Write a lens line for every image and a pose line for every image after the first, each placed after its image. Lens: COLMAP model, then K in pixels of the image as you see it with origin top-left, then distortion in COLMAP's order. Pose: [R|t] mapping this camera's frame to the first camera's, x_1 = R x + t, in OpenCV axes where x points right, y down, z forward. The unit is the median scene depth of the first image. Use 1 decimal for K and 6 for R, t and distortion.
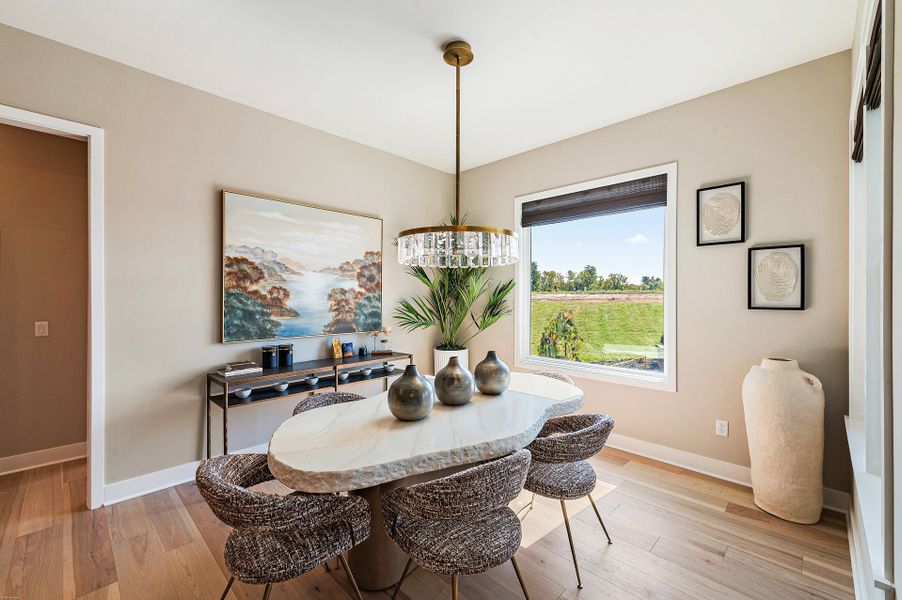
lens RADIAL K [[375.3, 0, 454.3], [0, 375.3, 302.0], [0, 0, 1]] dist [0.009719, -0.000125]
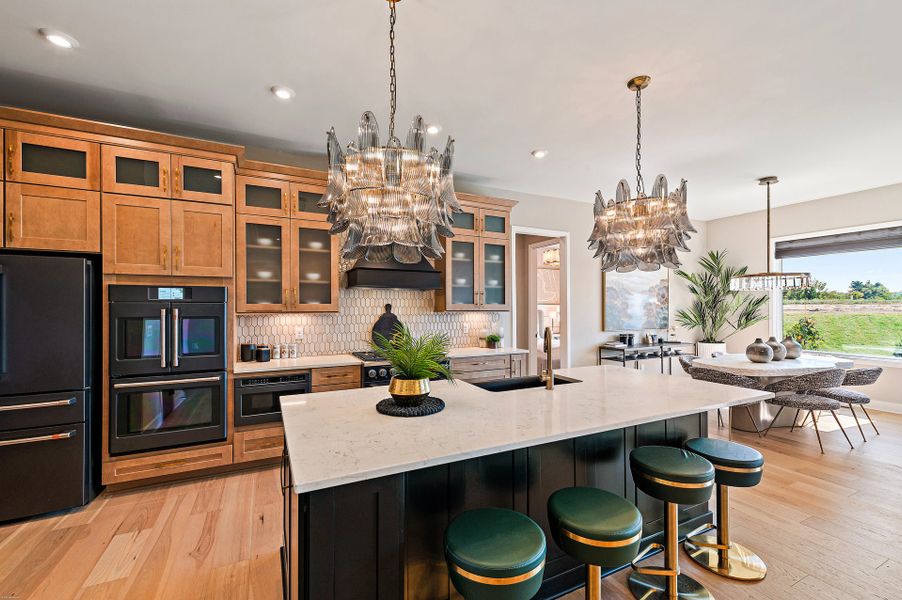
lens RADIAL K [[375.4, 0, 454.1], [0, 375.4, 309.9], [0, 0, 1]] dist [0.000947, -0.000143]
pose [[0.939789, 0.000453, -0.341756, -0.526146], [-0.003365, 0.999963, -0.007930, 0.013241], [0.341739, 0.008602, 0.939755, -0.843894]]
